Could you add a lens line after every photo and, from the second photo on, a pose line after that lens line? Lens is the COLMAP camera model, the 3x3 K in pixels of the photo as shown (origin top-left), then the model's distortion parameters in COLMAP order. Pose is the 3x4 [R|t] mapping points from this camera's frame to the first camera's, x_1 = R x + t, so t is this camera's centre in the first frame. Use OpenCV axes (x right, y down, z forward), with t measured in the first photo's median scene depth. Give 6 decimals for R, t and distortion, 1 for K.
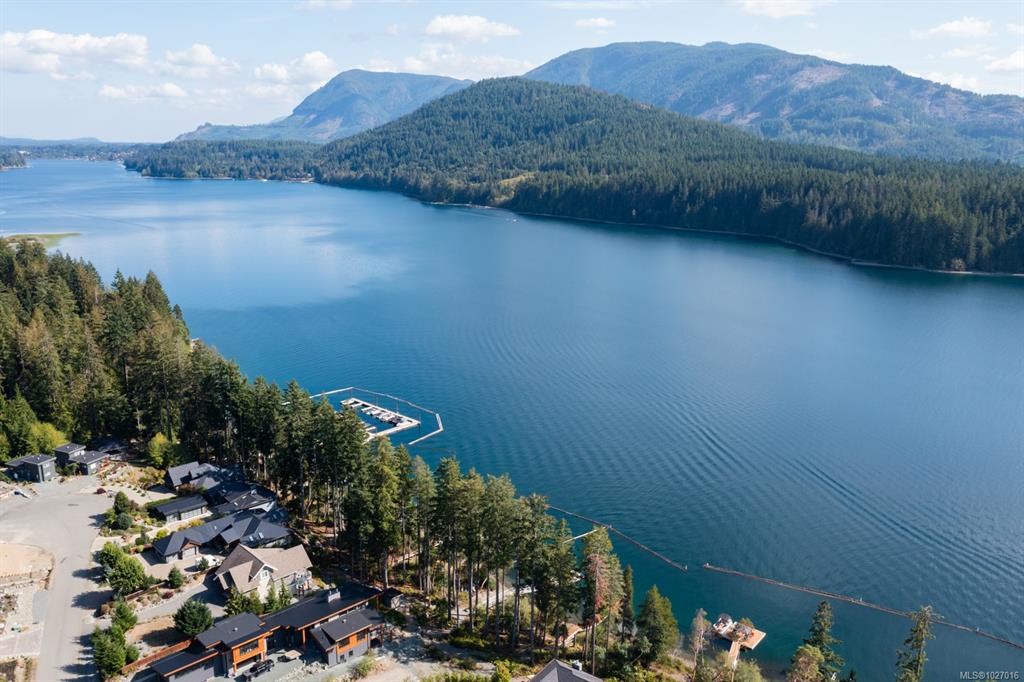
lens RADIAL K [[812.5, 0, 513.2], [0, 812.5, 341.1], [0, 0, 1]] dist [-0.001364, 0.001468]
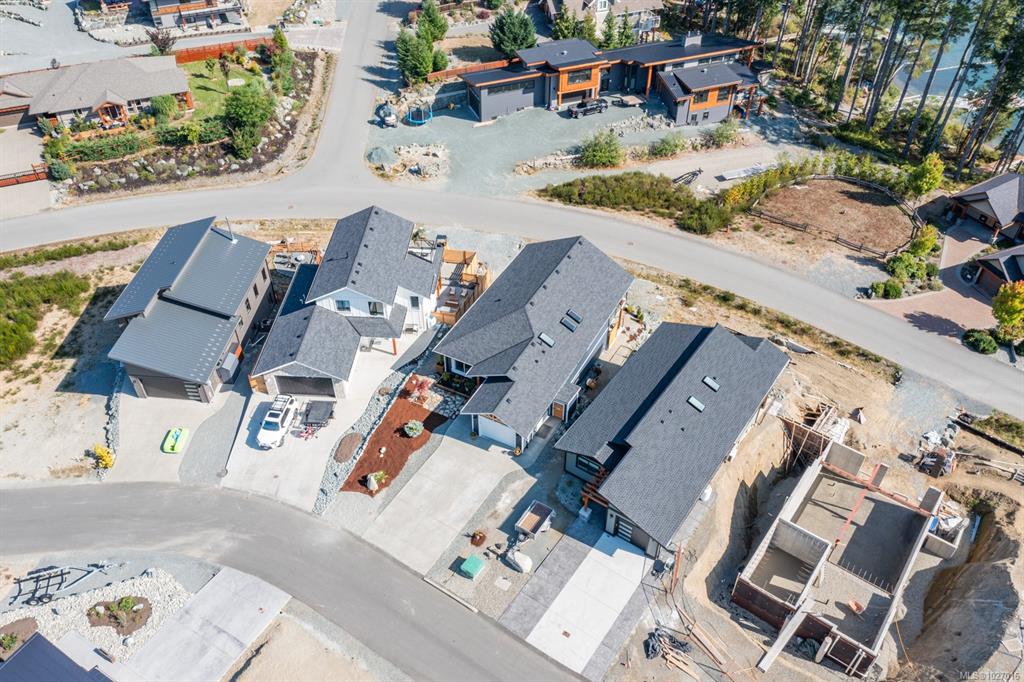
lens RADIAL K [[812.5, 0, 513.2], [0, 812.5, 341.1], [0, 0, 1]] dist [-0.001364, 0.001468]
pose [[0.927430, 0.247939, -0.279999, -0.070919], [-0.084112, 0.867765, 0.489805, 0.146498], [0.364415, -0.430708, 0.825646, 0.159406]]
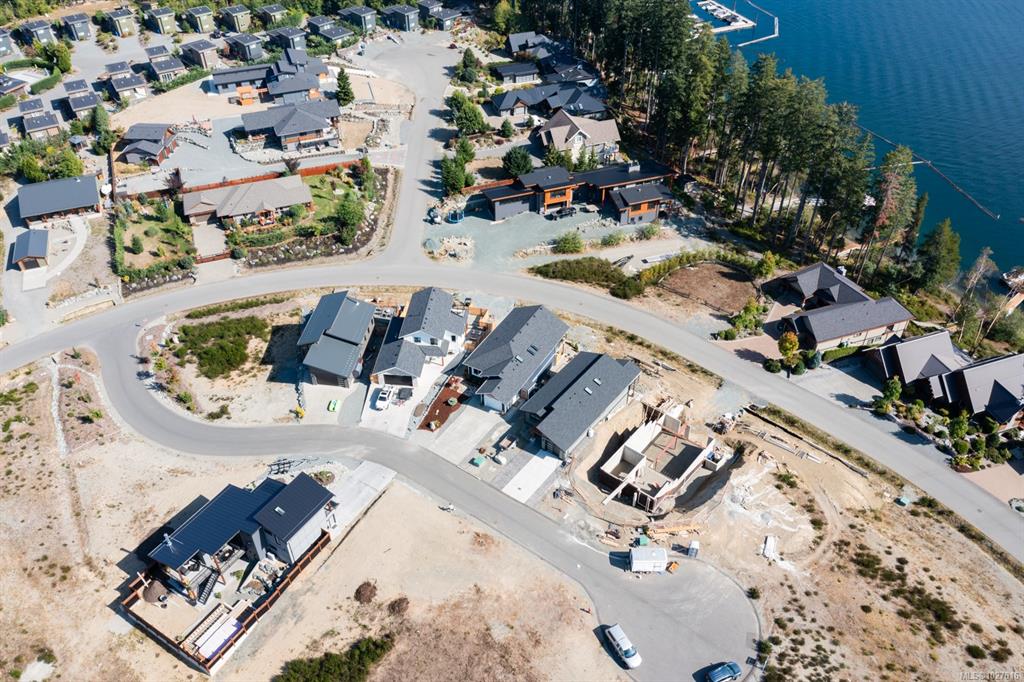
lens RADIAL K [[811.5, 0, 512.0], [0, 811.5, 341.0], [0, 0, 1]] dist [0.003942, -0.004581]
pose [[0.913120, 0.255807, -0.317449, 0.029563], [-0.085520, 0.881512, 0.464351, 0.013752], [0.398620, -0.396861, 0.826804, -0.061597]]
